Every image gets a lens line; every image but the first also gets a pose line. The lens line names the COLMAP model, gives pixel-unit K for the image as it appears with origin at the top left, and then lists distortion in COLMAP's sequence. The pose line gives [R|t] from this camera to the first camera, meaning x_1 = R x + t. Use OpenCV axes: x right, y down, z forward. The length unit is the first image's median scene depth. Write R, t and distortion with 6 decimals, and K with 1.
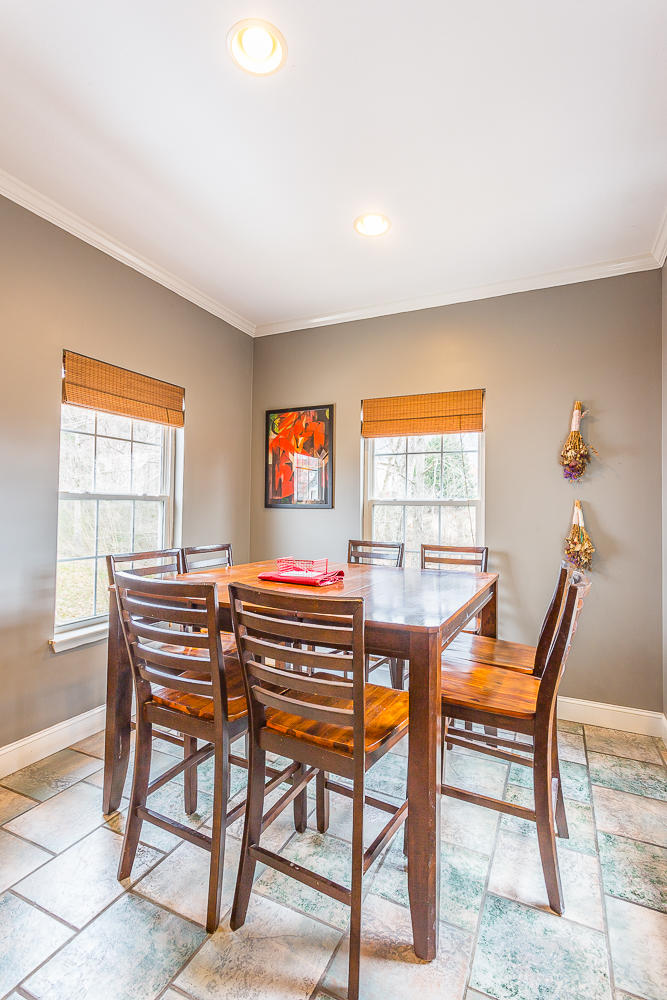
lens RADIAL K [[478.3, 0, 303.3], [0, 478.3, 499.5], [0, 0, 1]] dist [0.008613, 0.002352]
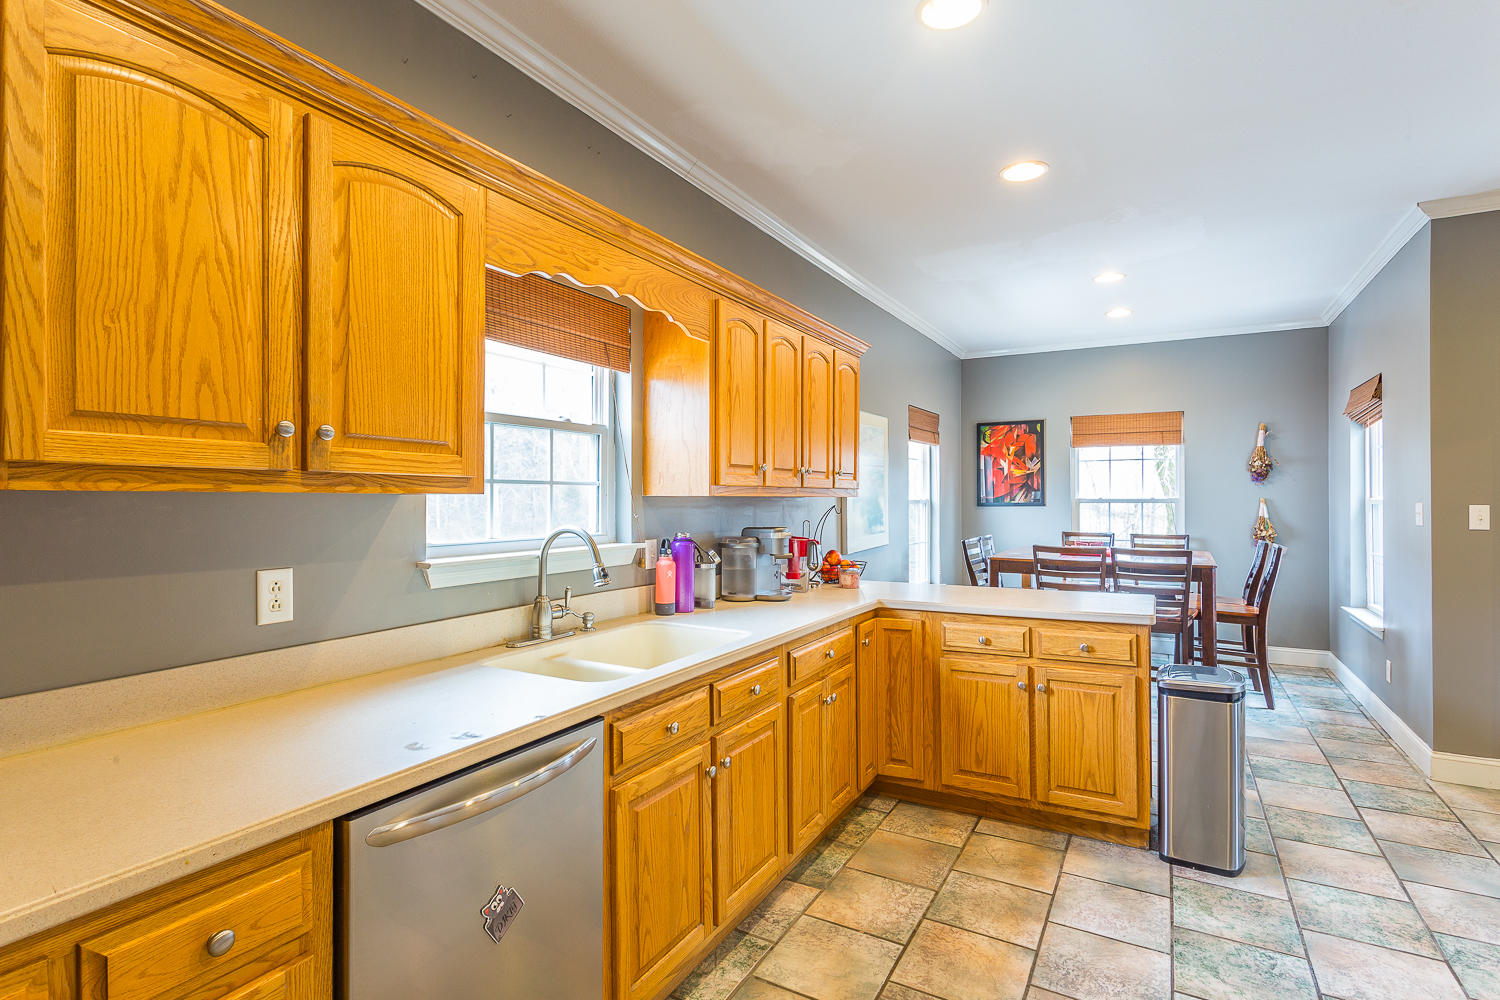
lens RADIAL K [[717.5, 0, 731.6], [0, 717.5, 498.7], [0, 0, 1]] dist [0.008613, 0.002352]
pose [[0.998436, -0.013900, -0.054148, -0.630241], [0.014653, 0.999801, 0.013526, -0.036070], [0.053949, -0.014298, 0.998441, -0.859235]]
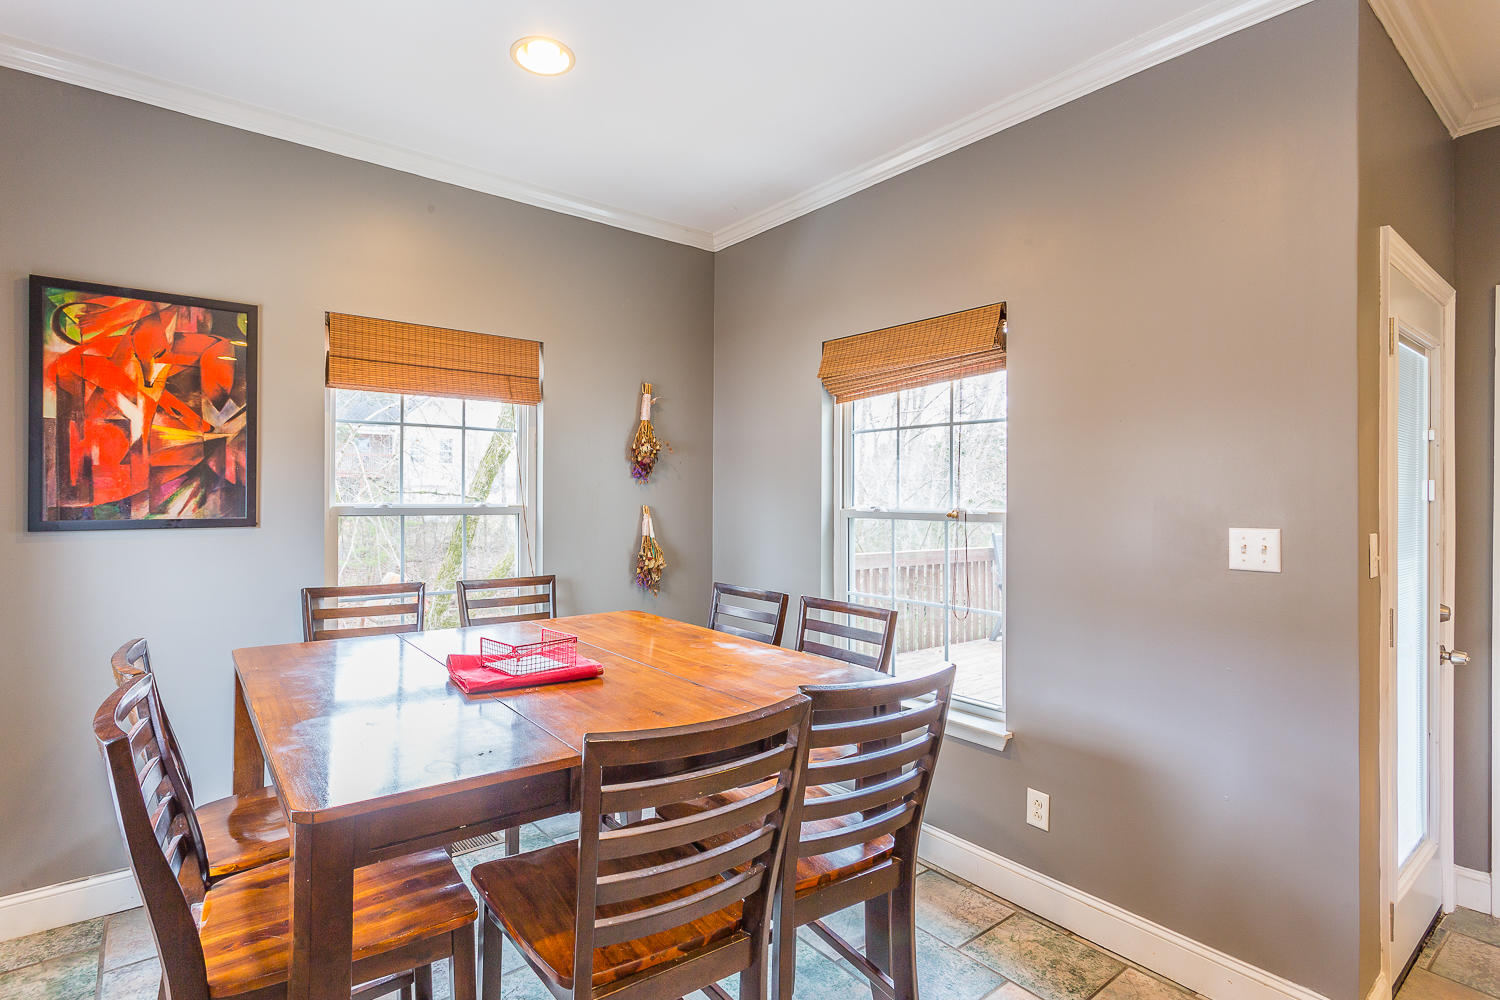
lens RADIAL K [[754.3, 0, 719.1], [0, 754.3, 486.9], [0, 0, 1]] dist [0.019418, 0.000347]
pose [[0.447880, 0.002658, 0.894090, -0.405202], [-0.012037, 0.999923, 0.003058, -0.028102], [-0.894012, -0.012132, 0.447878, 0.251692]]
